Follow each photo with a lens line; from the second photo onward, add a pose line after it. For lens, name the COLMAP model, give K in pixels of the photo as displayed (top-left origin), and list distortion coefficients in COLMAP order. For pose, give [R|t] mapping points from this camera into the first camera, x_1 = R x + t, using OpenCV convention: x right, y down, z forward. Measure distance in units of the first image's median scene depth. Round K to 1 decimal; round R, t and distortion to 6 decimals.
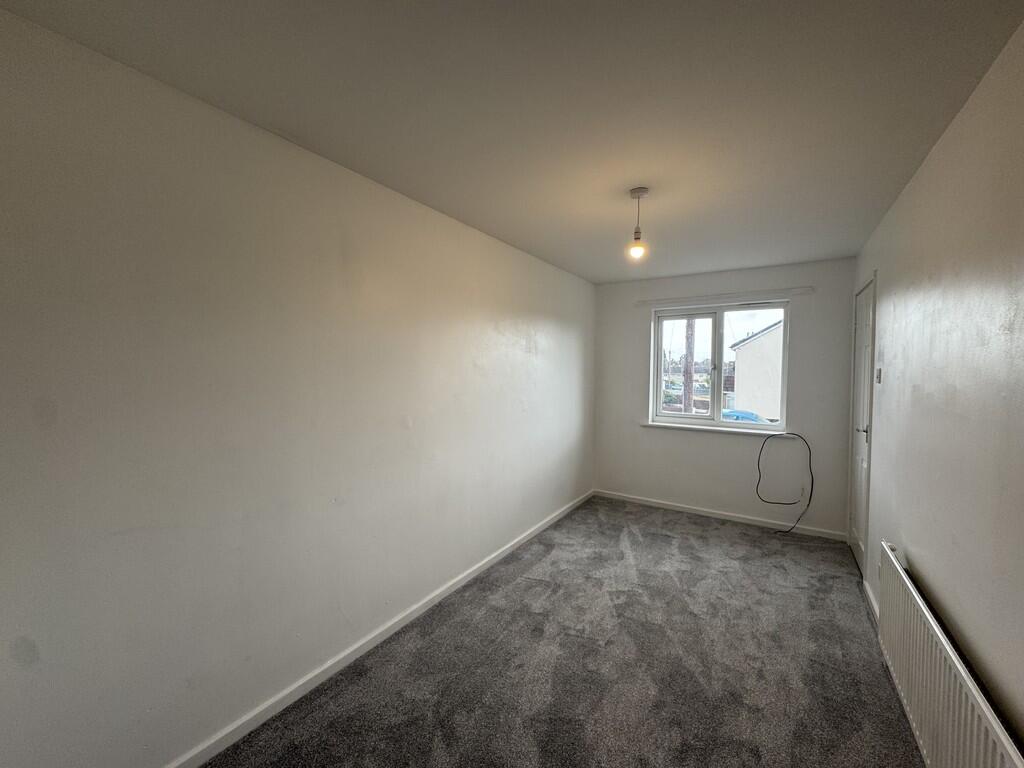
lens RADIAL K [[409.7, 0, 505.8], [0, 409.7, 383.8], [0, 0, 1]] dist [0.000573, 0.000899]
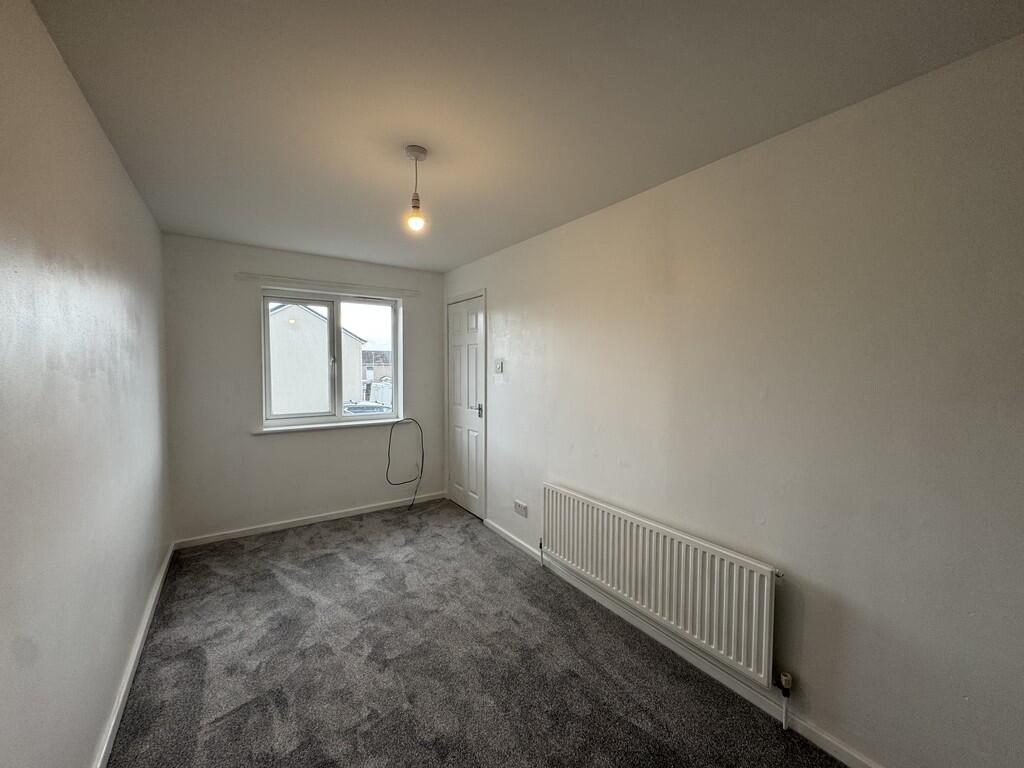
lens RADIAL K [[409.7, 0, 516.8], [0, 409.7, 383.1], [0, 0, 1]] dist [0.000573, 0.000899]
pose [[0.378903, -0.048662, 0.924156, -0.244881], [0.033248, 0.998688, 0.038954, -0.011645], [-0.924839, 0.015967, 0.380023, 0.305129]]
